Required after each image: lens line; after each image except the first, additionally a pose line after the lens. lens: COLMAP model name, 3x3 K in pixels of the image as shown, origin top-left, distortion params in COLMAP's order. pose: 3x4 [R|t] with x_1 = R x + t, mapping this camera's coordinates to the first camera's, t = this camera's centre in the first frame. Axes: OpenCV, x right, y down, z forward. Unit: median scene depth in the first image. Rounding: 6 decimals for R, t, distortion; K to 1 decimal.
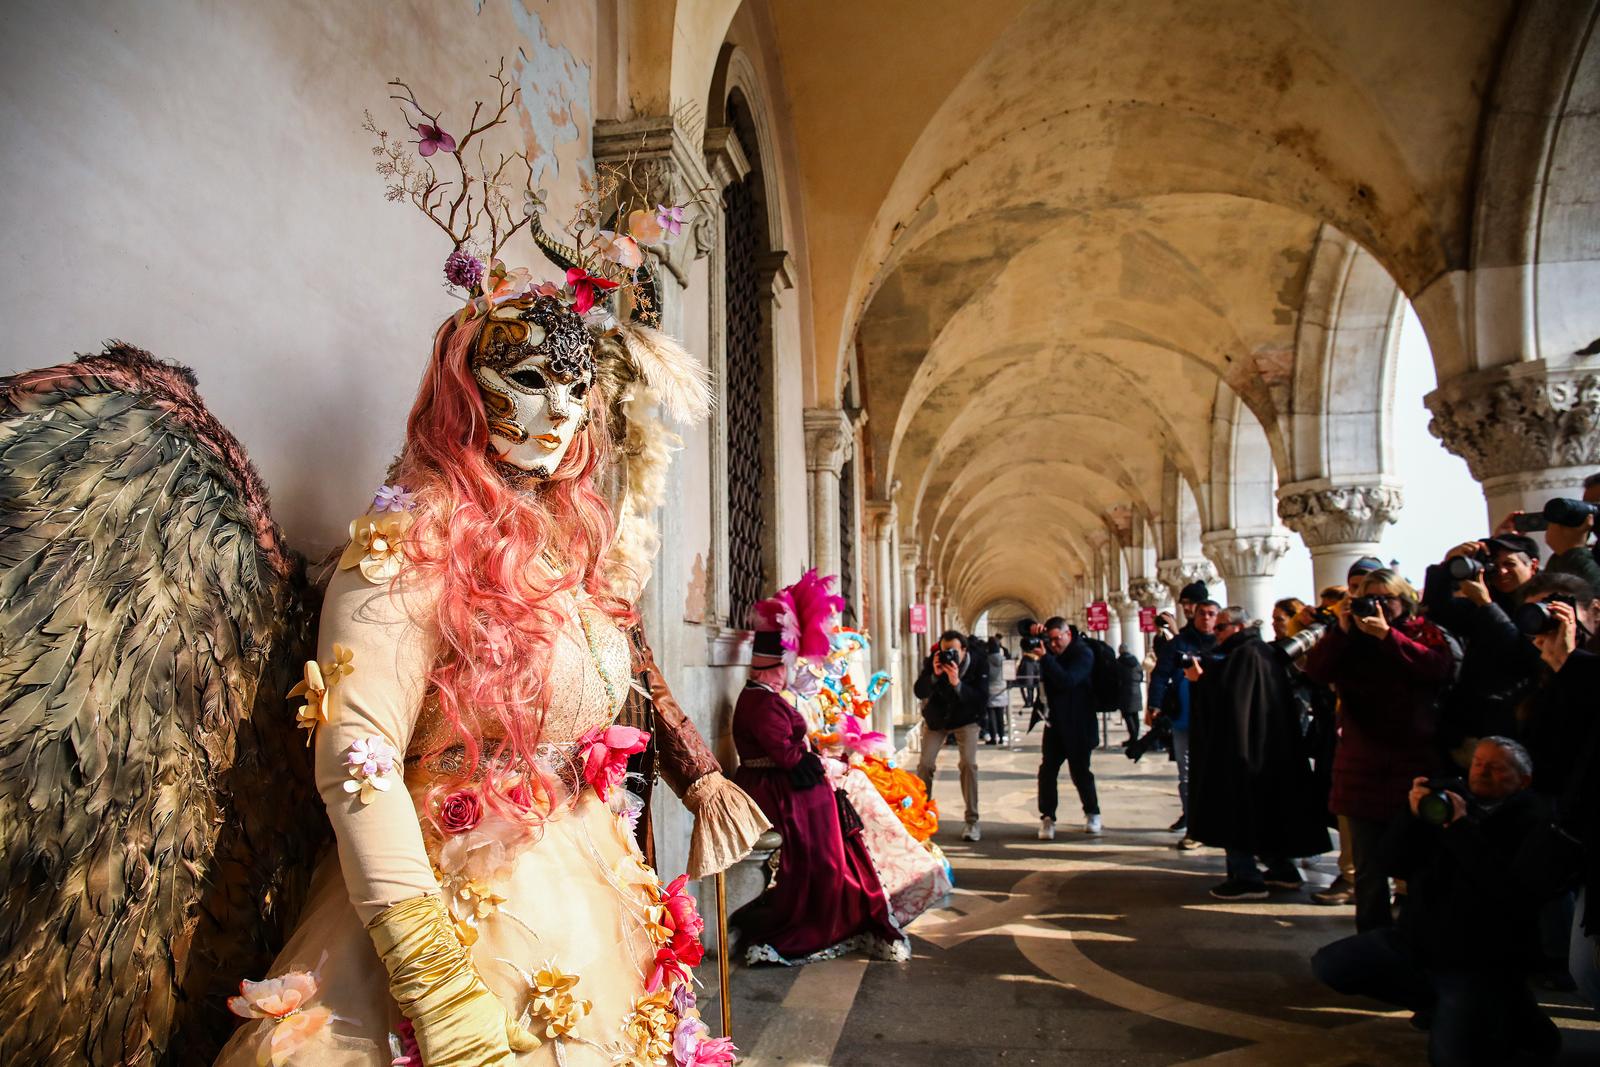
lens RADIAL K [[1247.1, 0, 806.6], [0, 1247.1, 527.0], [0, 0, 1]] dist [-0.131702, 0.145213]
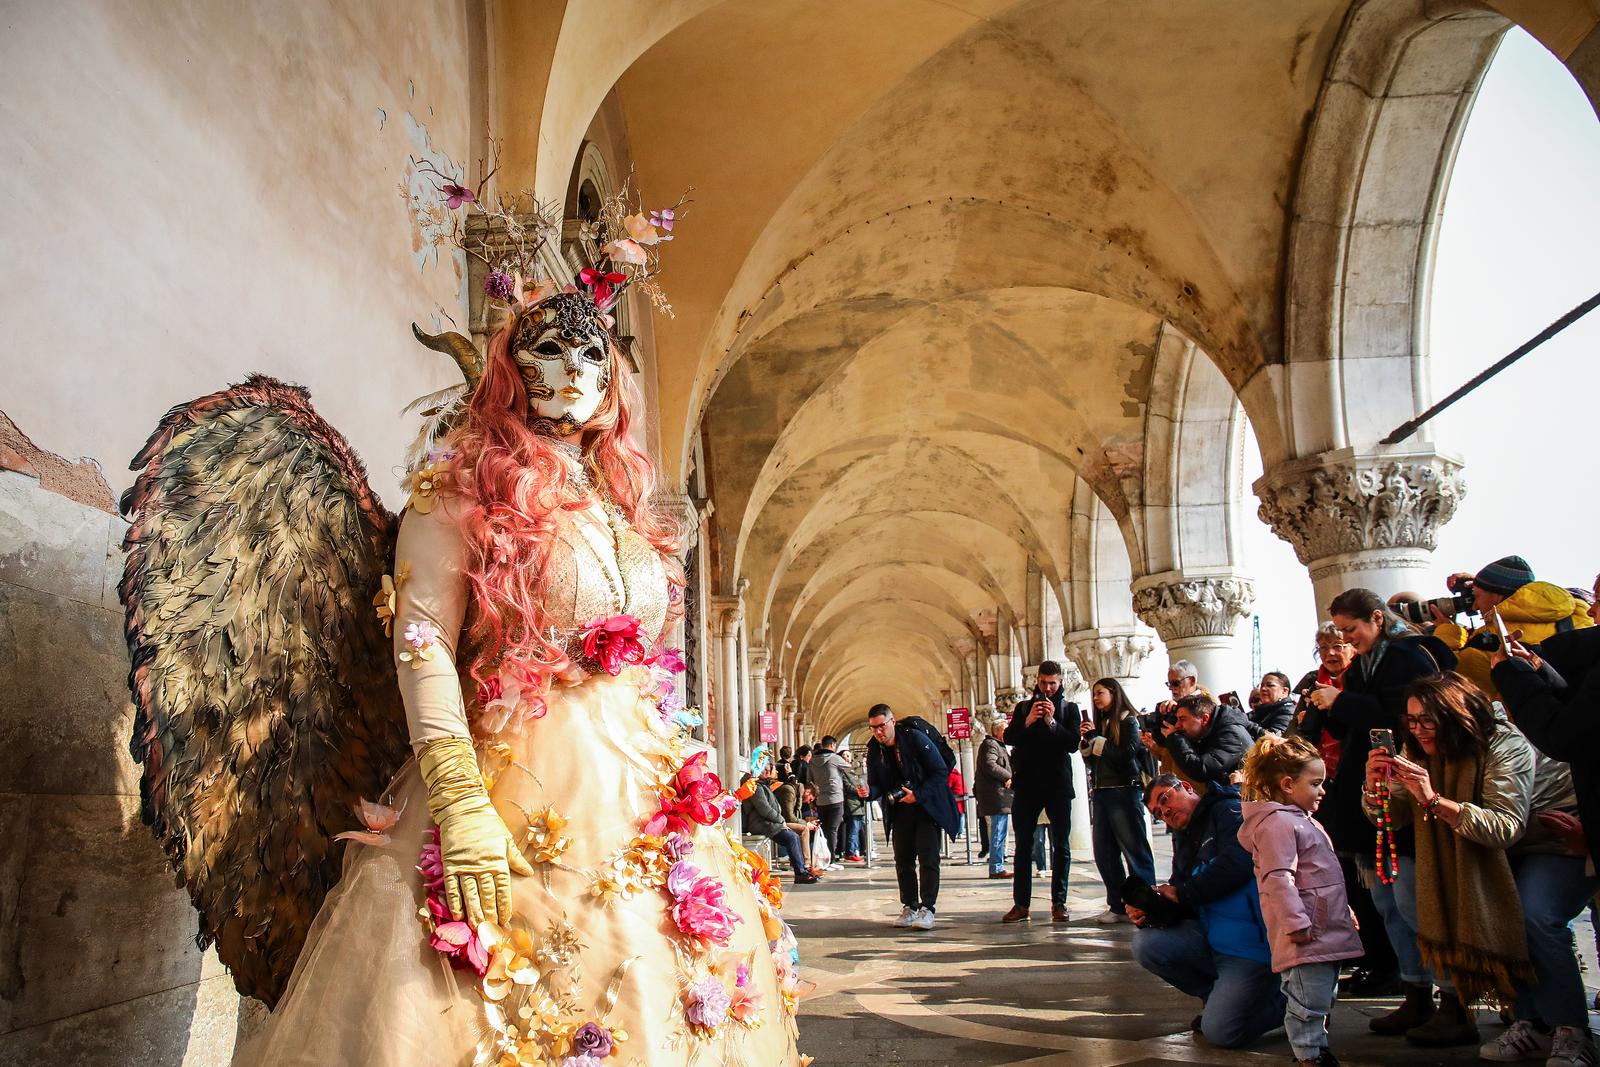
lens RADIAL K [[1066.9, 0, 802.0], [0, 1066.9, 465.6], [0, 0, 1]] dist [-0.091348, 0.078015]
pose [[0.990940, 0.005073, 0.134210, 0.005338], [0.008172, 0.995157, -0.097956, -0.038488], [-0.134057, 0.098165, 0.986100, 0.165808]]
